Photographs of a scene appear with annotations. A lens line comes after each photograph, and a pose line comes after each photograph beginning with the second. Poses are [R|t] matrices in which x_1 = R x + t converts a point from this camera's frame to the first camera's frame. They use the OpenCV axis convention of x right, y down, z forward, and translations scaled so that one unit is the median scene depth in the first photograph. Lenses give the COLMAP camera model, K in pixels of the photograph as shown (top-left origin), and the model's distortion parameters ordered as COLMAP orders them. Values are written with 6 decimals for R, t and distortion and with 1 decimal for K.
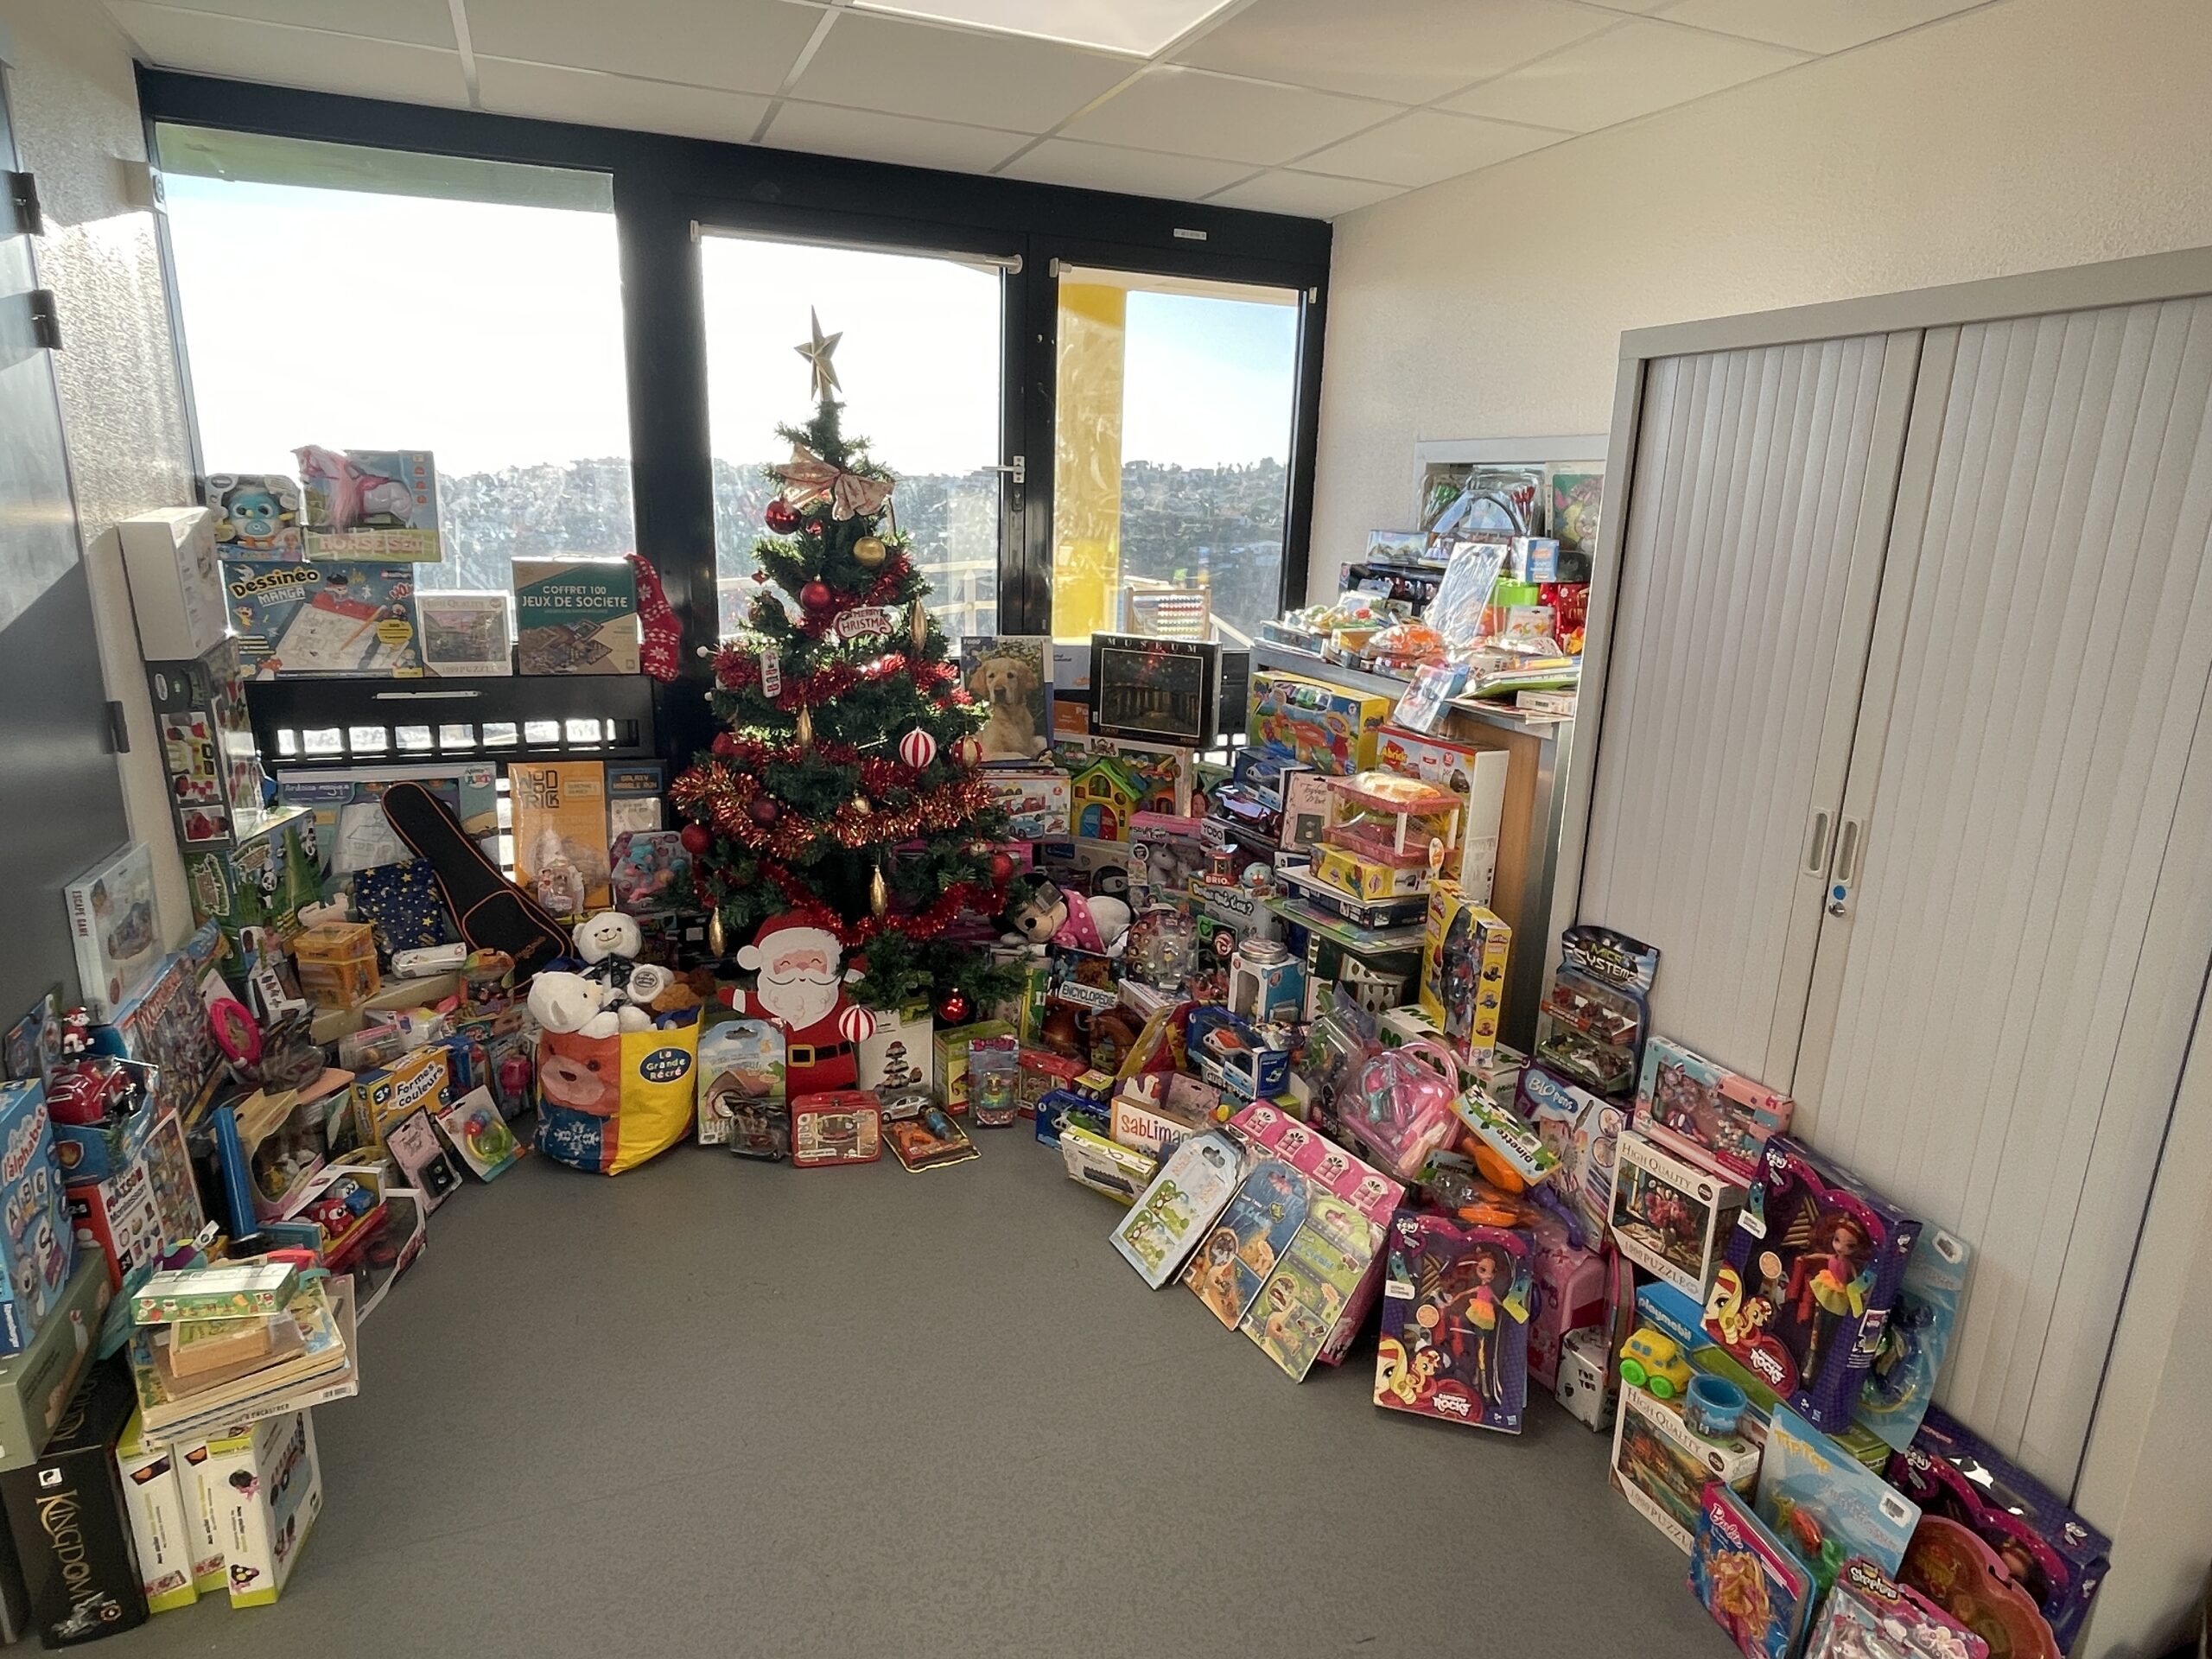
lens RADIAL K [[1286.1, 0, 1106.0], [0, 1286.1, 829.5], [0, 0, 1]] dist [-0.002403, -0.000794]
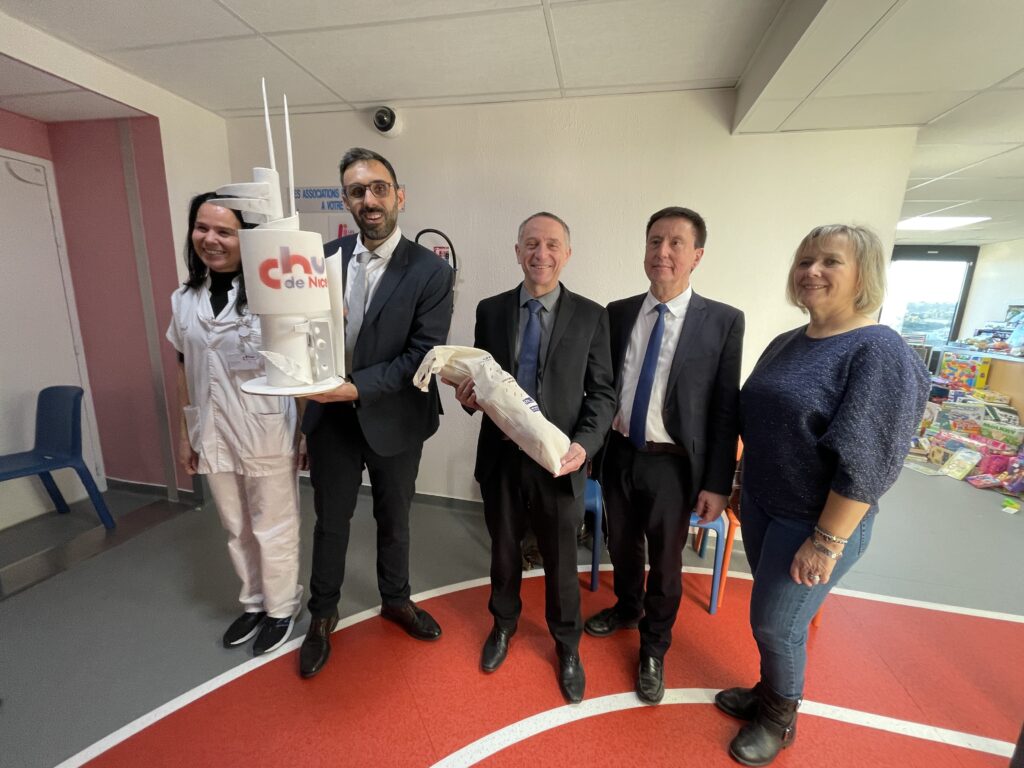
lens RADIAL K [[413.4, 0, 512.0], [0, 413.4, 384.0], [0, 0, 1]] dist [-0.004258, -0.000223]
pose [[0.812975, 0.109967, -0.571821, -0.306549], [-0.156084, 0.987223, -0.032057, 0.293613], [0.560990, 0.115314, 0.819752, -1.084328]]
